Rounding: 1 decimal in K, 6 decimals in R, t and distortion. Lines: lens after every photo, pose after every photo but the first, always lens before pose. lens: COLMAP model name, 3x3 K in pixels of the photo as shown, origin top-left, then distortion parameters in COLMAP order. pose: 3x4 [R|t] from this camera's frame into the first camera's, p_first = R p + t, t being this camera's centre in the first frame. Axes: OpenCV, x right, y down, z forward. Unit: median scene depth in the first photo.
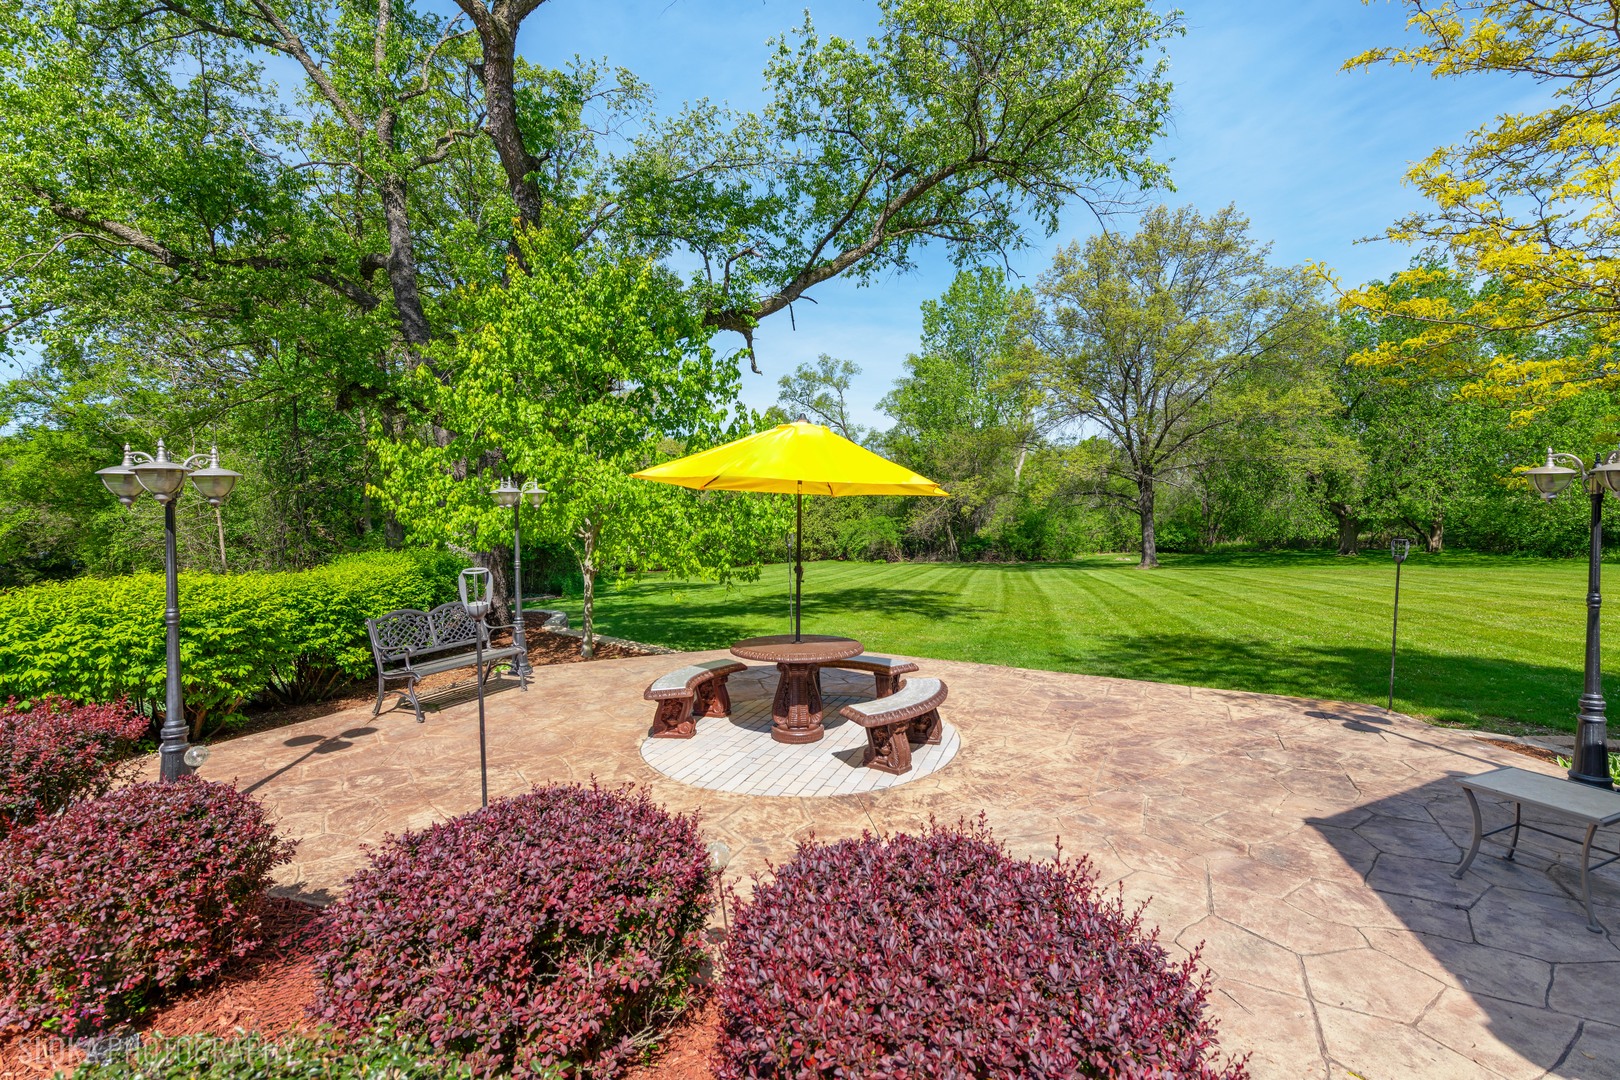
lens RADIAL K [[731.2, 0, 810.0], [0, 731.2, 540.0], [0, 0, 1]] dist [0.001926, 0.000259]
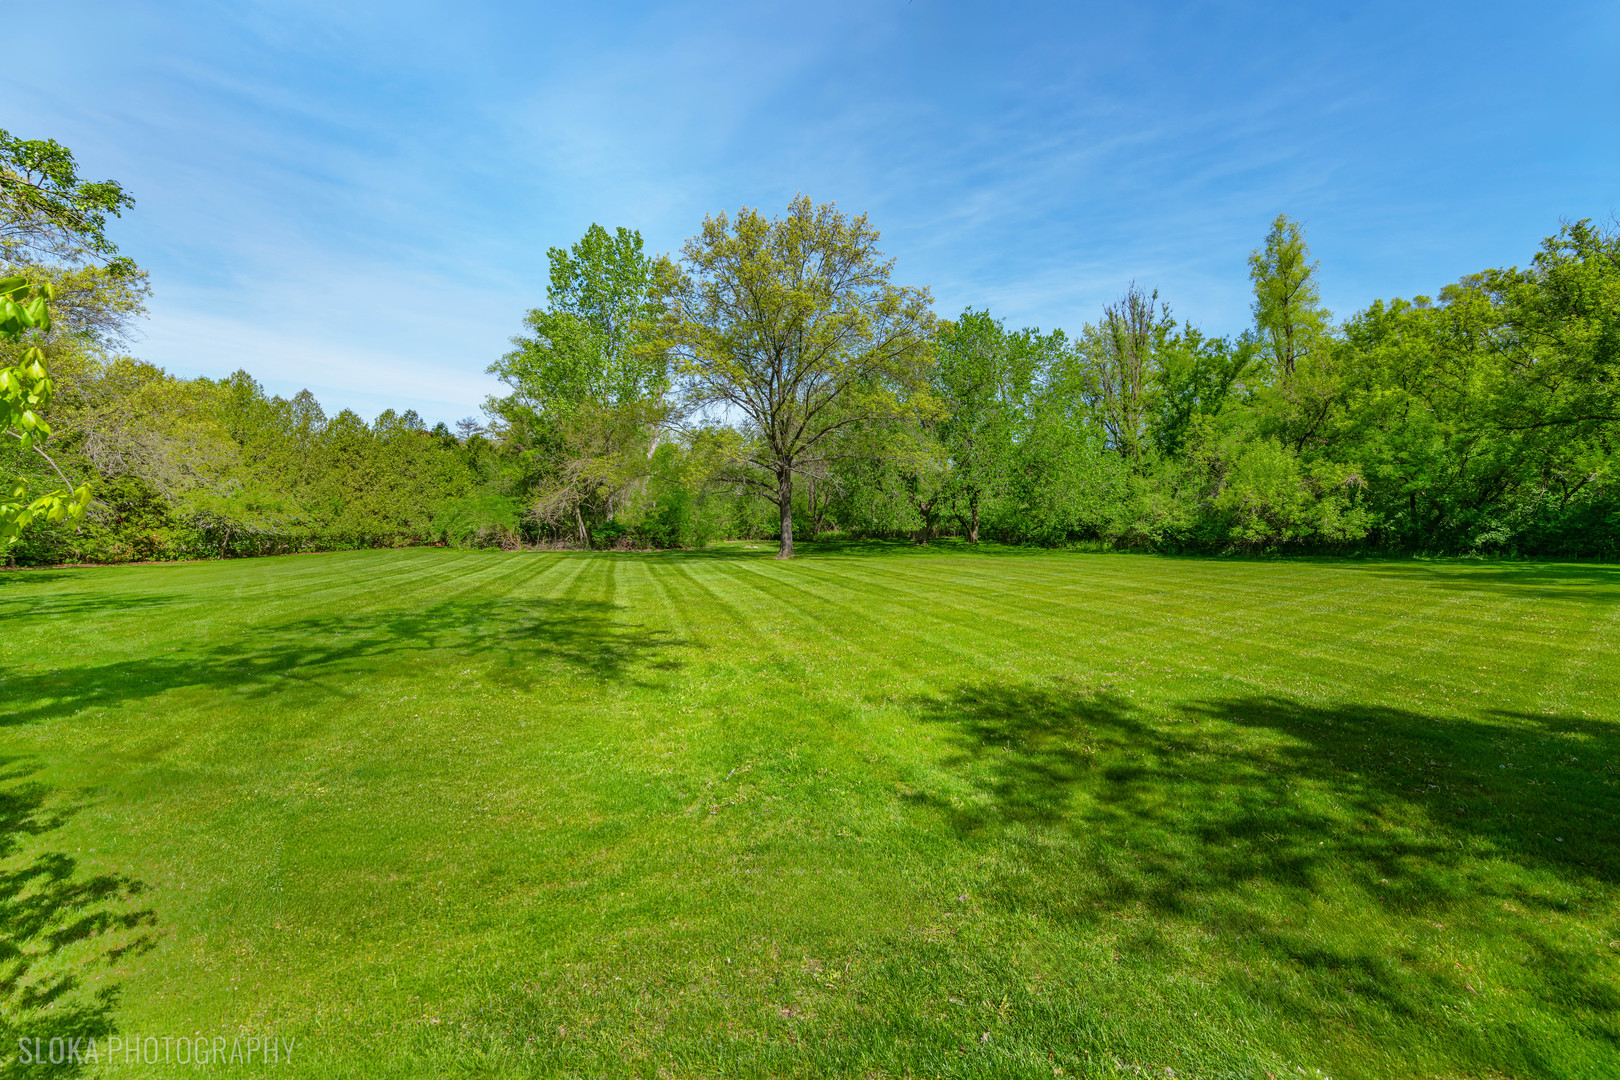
lens RADIAL K [[674.5, 0, 810.0], [0, 674.5, 540.0], [0, 0, 1]] dist [-0.011324, -0.000607]
pose [[0.857174, 0.009467, 0.514940, 0.014816], [-0.021988, 0.999592, 0.018223, -0.003901], [-0.514558, -0.026942, 0.857032, 0.191632]]
